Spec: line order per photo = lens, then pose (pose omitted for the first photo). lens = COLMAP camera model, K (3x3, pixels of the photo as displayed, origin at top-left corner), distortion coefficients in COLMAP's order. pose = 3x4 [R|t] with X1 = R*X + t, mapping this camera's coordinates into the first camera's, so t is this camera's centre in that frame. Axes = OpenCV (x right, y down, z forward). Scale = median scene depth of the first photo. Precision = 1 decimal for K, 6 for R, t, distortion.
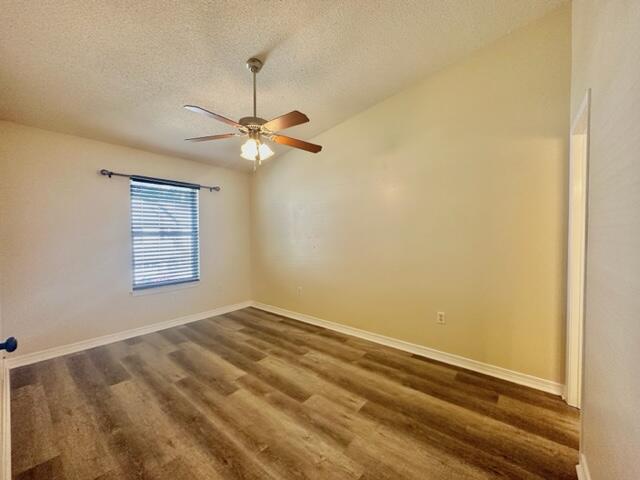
lens RADIAL K [[256.4, 0, 319.9], [0, 256.4, 238.9], [0, 0, 1]] dist [-0.000674, -0.000010]
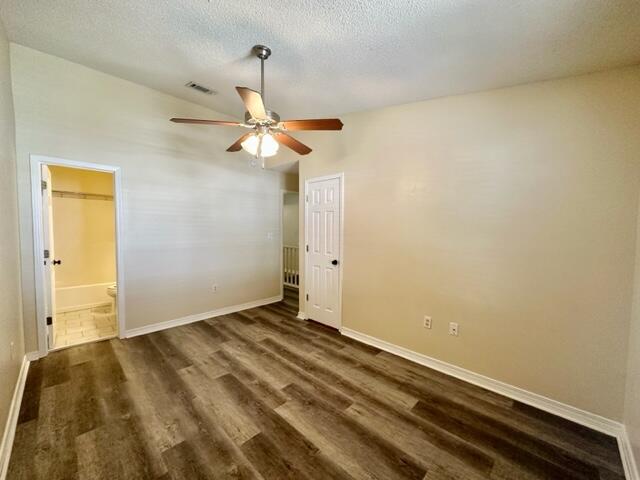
lens RADIAL K [[256.4, 0, 319.7], [0, 256.4, 239.8], [0, 0, 1]] dist [-0.000674, -0.000010]
pose [[-0.996111, -0.007982, 0.087749, -0.564746], [-0.002525, 0.998065, 0.062127, -0.066830], [-0.088075, 0.061664, -0.994203, 2.012441]]
